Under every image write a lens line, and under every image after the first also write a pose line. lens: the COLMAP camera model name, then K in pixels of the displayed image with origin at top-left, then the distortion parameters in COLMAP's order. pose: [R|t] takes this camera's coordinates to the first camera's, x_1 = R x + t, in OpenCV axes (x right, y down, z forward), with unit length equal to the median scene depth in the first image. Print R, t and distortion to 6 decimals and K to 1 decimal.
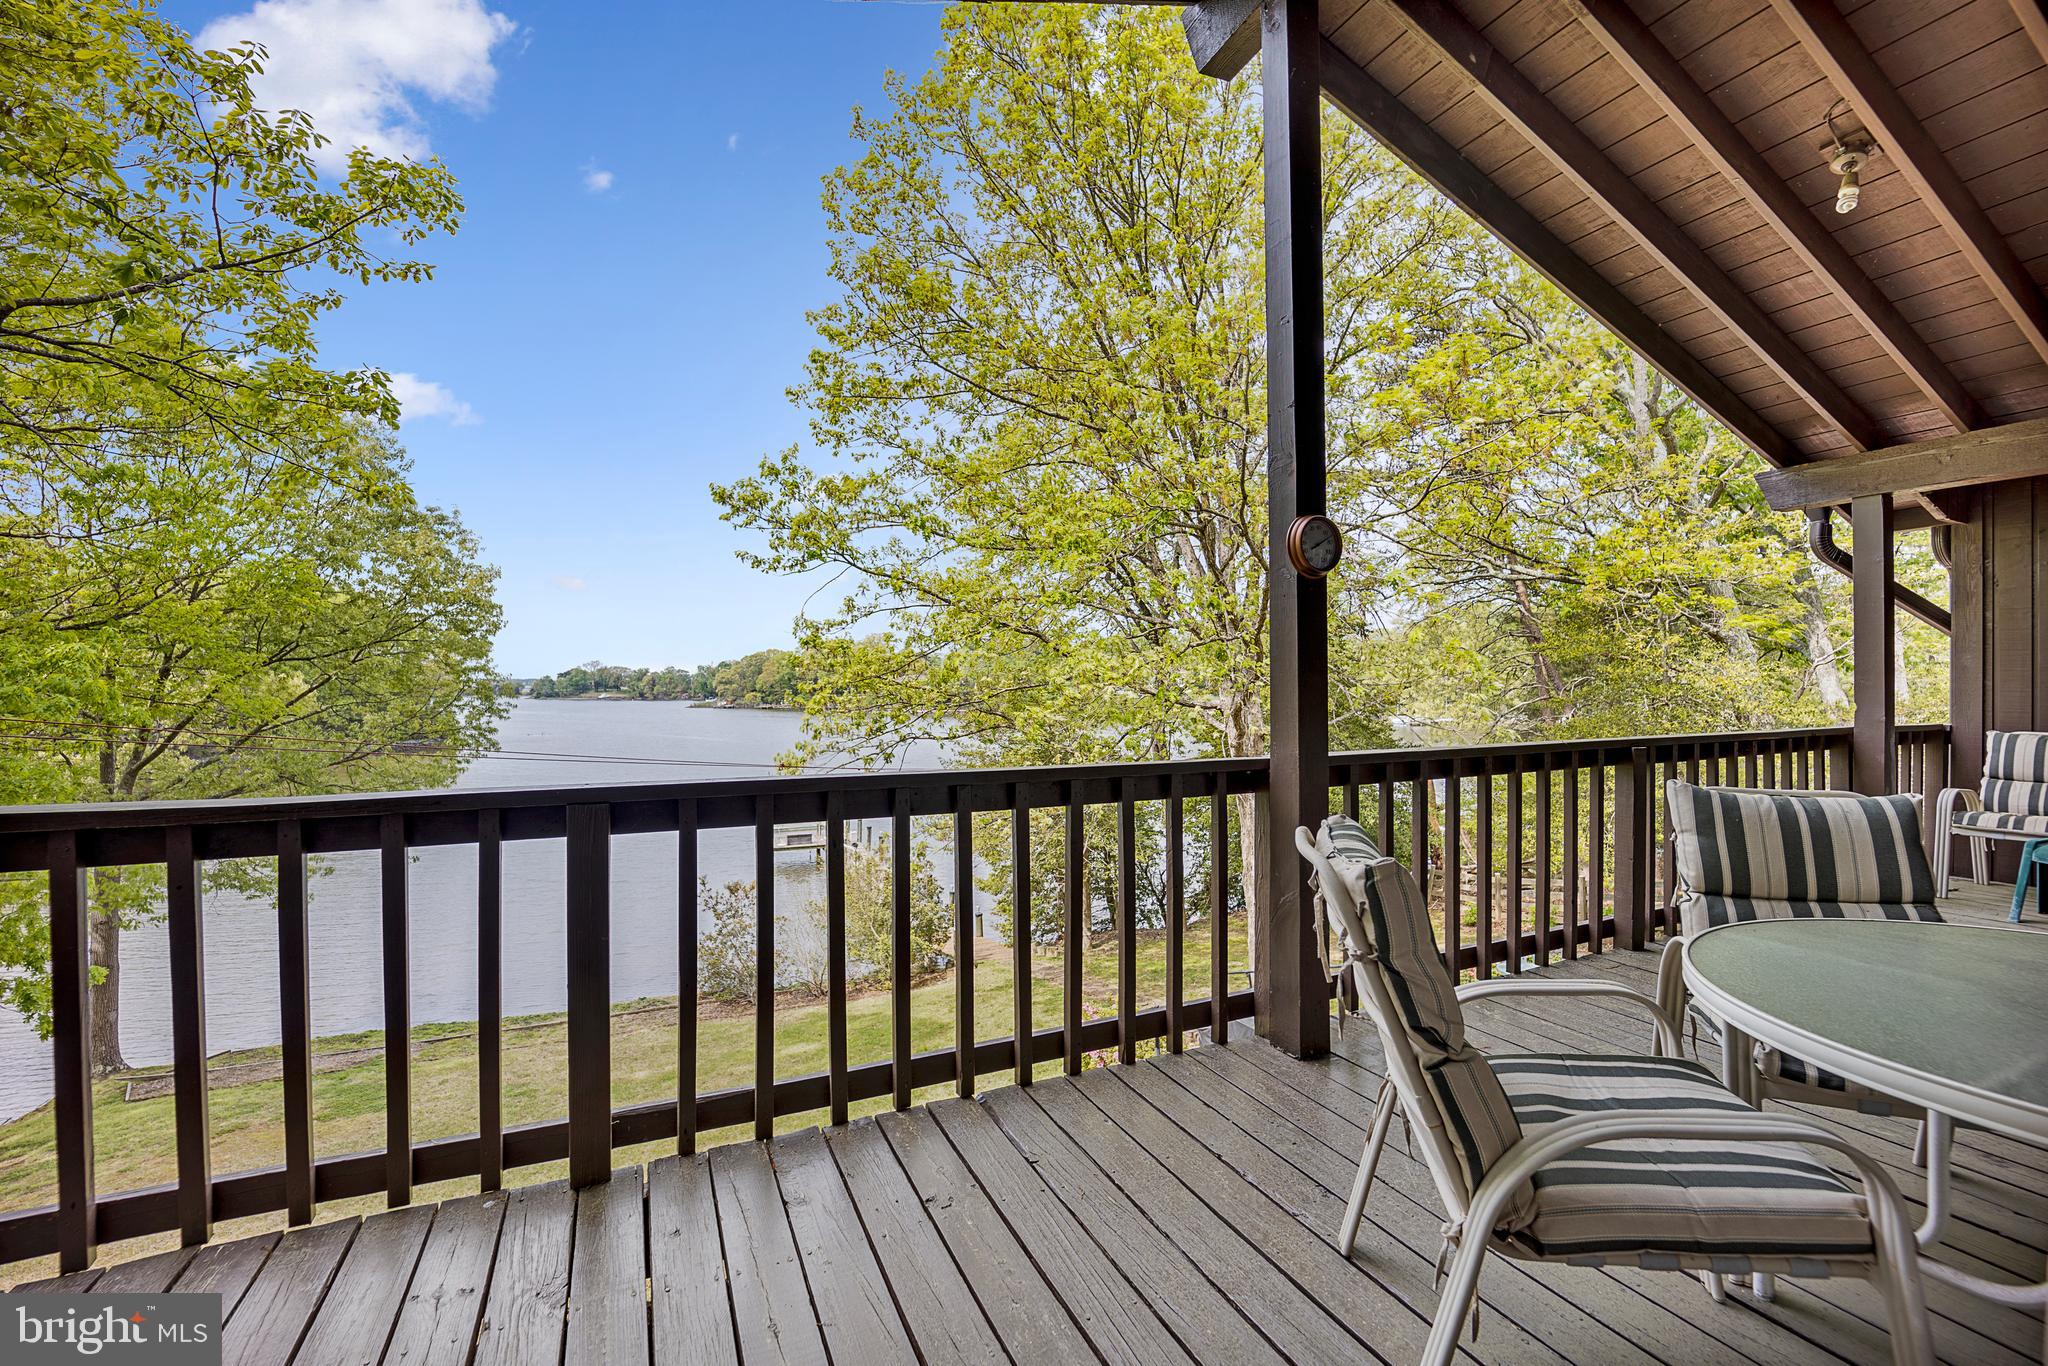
lens RADIAL K [[844.3, 0, 1030.3], [0, 844.3, 720.2], [0, 0, 1]] dist [0.001806, -0.000425]
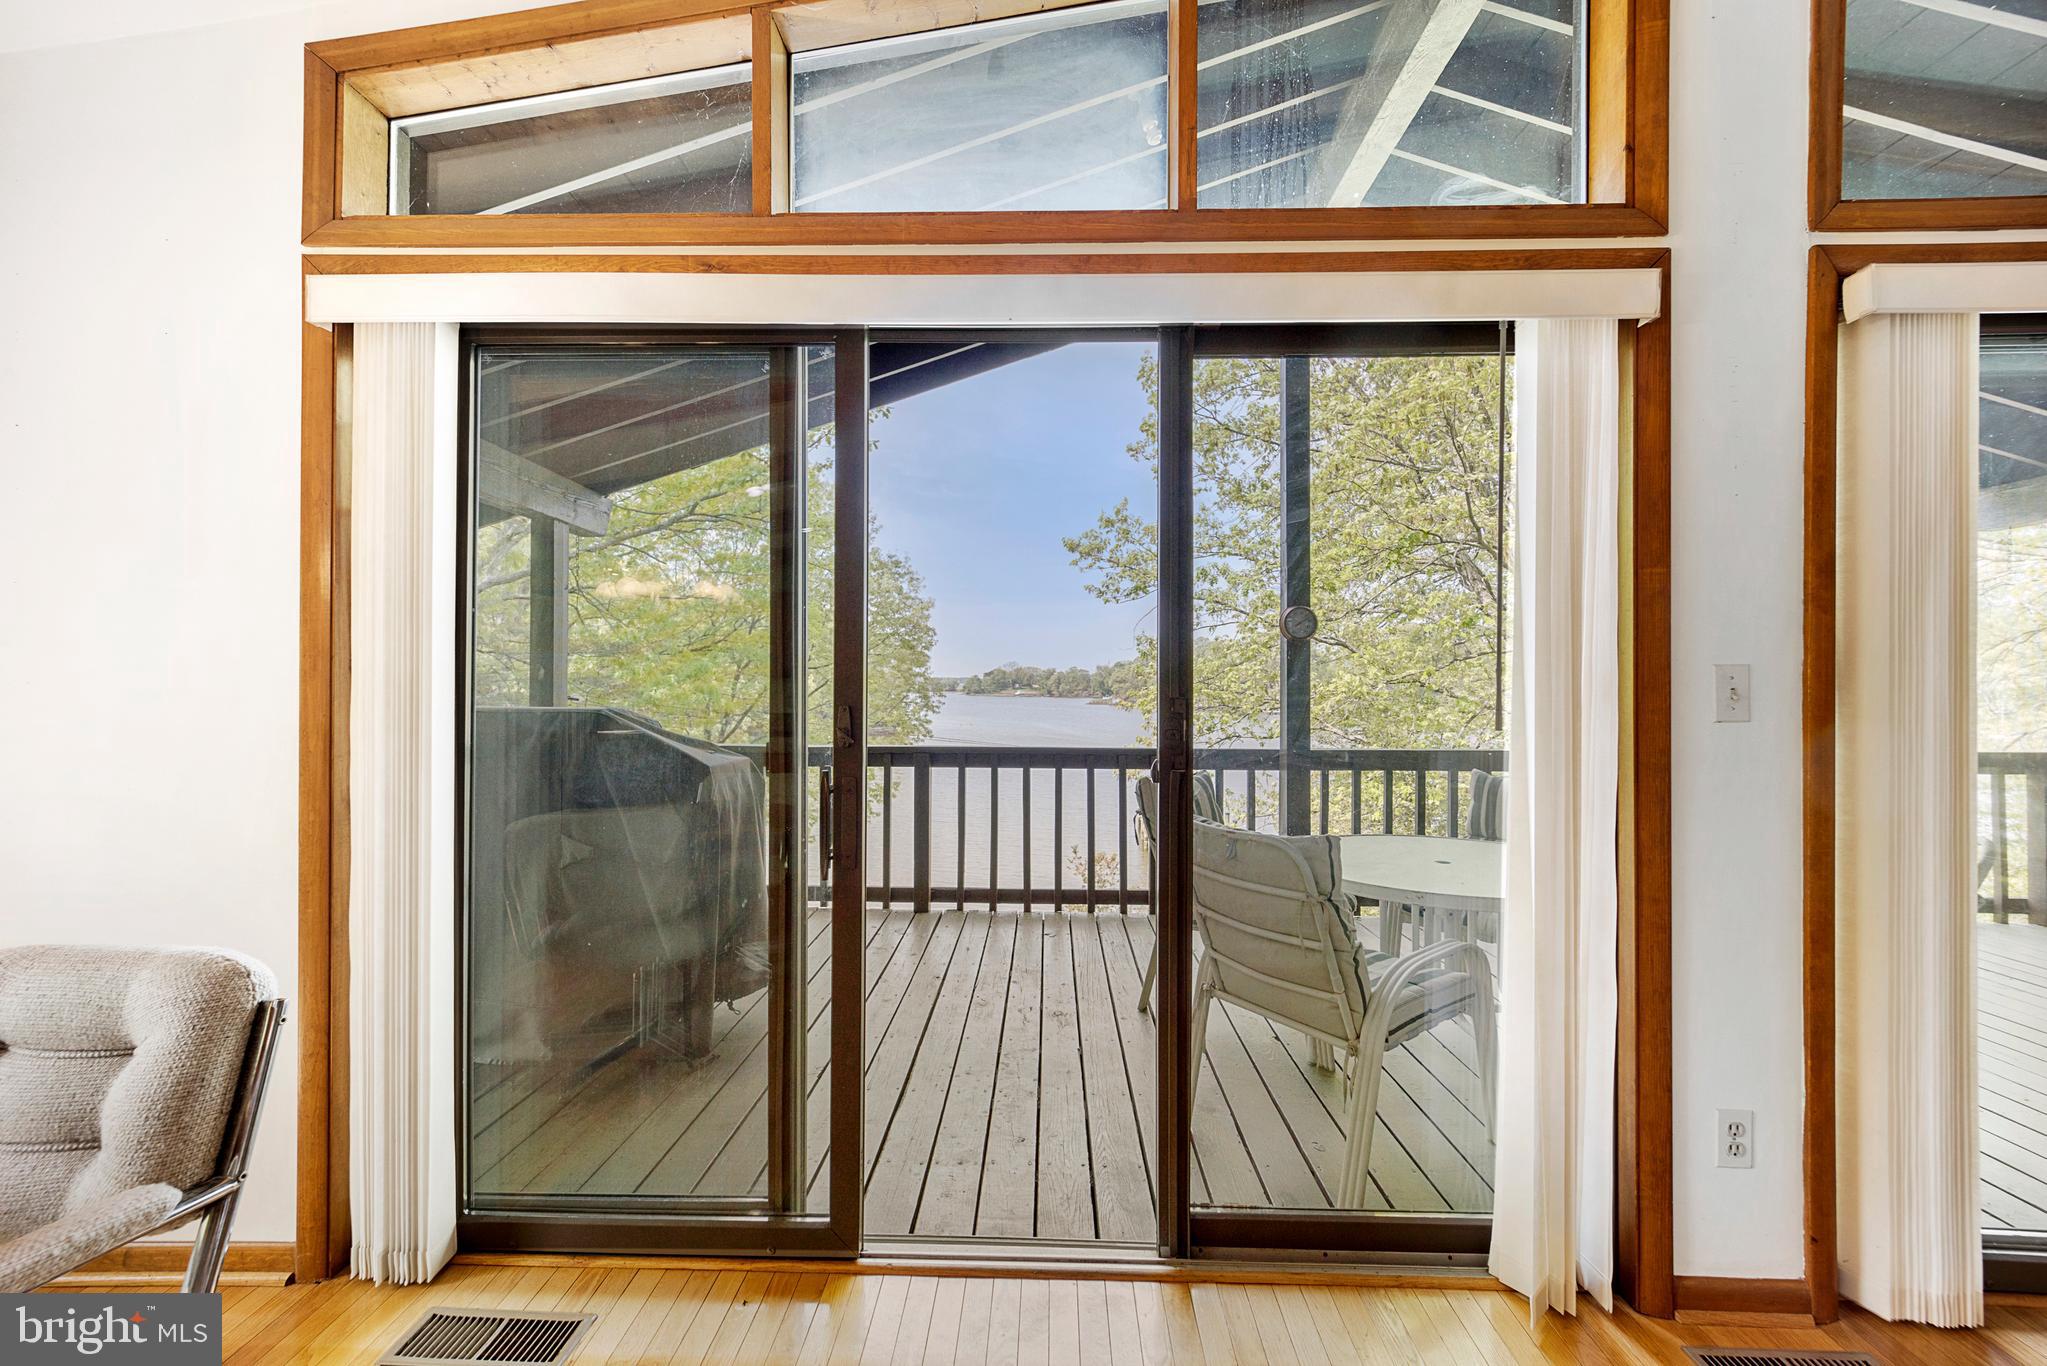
lens RADIAL K [[843.9, 0, 1029.8], [0, 843.9, 720.2], [0, 0, 1]] dist [0.001806, -0.000425]
pose [[0.897451, 0.022301, -0.440551, 0.119164], [-0.021509, 0.999746, 0.006793, -0.002699], [0.440590, 0.003379, 0.897702, -0.150957]]
